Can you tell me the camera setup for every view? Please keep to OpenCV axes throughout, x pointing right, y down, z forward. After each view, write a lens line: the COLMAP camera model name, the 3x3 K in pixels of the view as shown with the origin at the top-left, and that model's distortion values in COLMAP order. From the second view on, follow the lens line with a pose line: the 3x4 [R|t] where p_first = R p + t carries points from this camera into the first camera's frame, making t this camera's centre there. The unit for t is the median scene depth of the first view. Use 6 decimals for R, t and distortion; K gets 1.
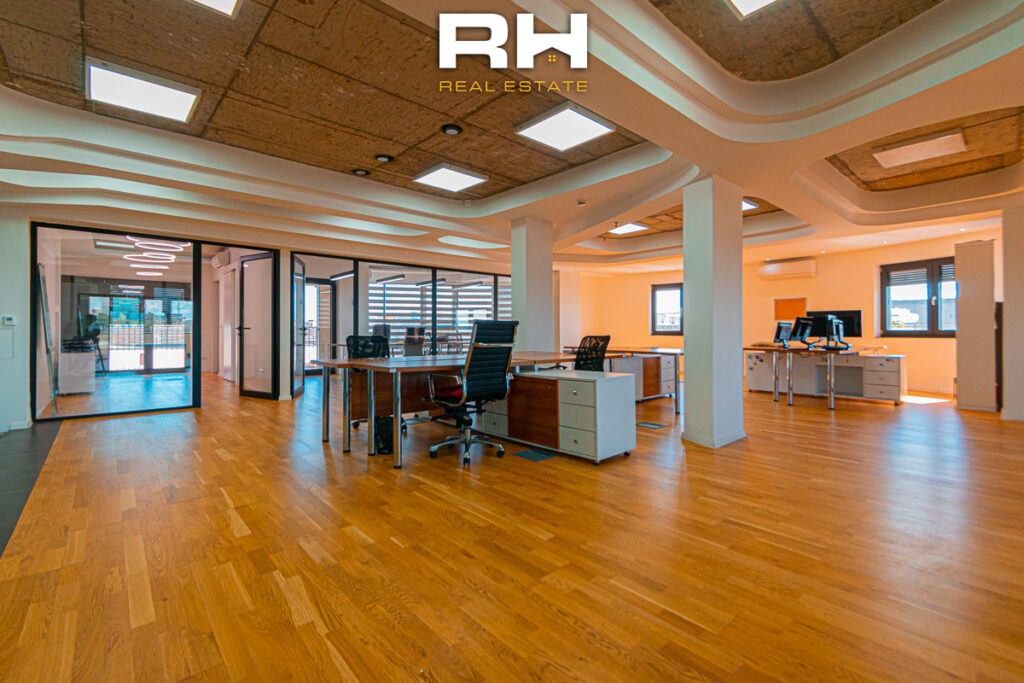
lens RADIAL K [[459.5, 0, 514.3], [0, 459.5, 333.4], [0, 0, 1]] dist [-0.003360, -0.000062]
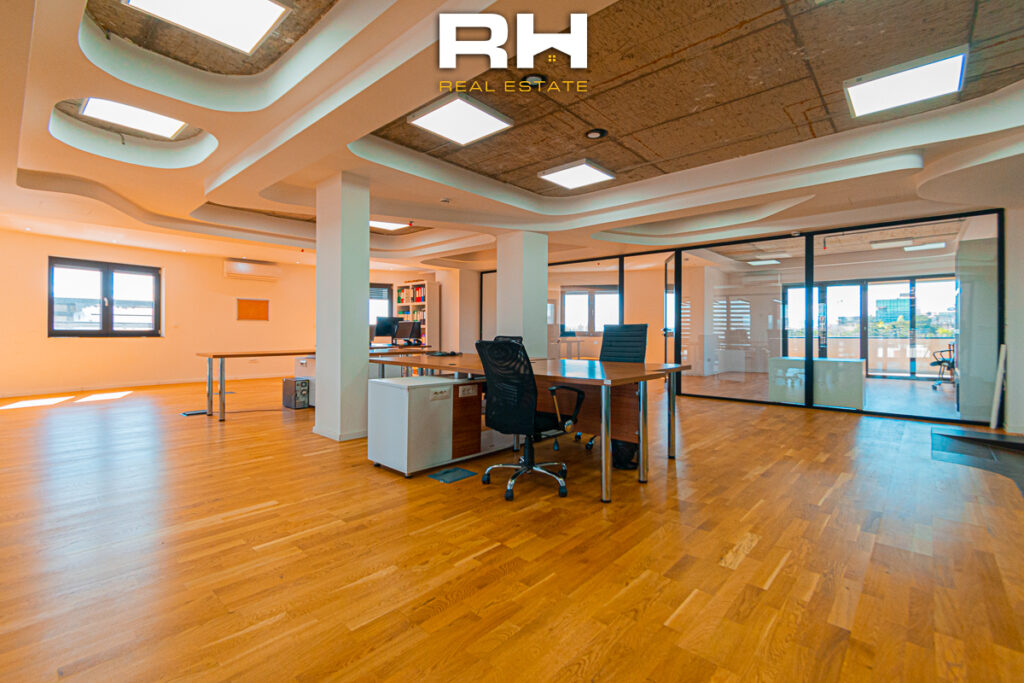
lens RADIAL K [[459.5, 0, 513.9], [0, 459.5, 337.1], [0, 0, 1]] dist [-0.003360, -0.000062]
pose [[-0.104925, -0.008550, 0.994443, -0.895580], [-0.002227, 0.999963, 0.008363, -0.005836], [-0.994478, -0.001338, -0.104940, 1.025938]]
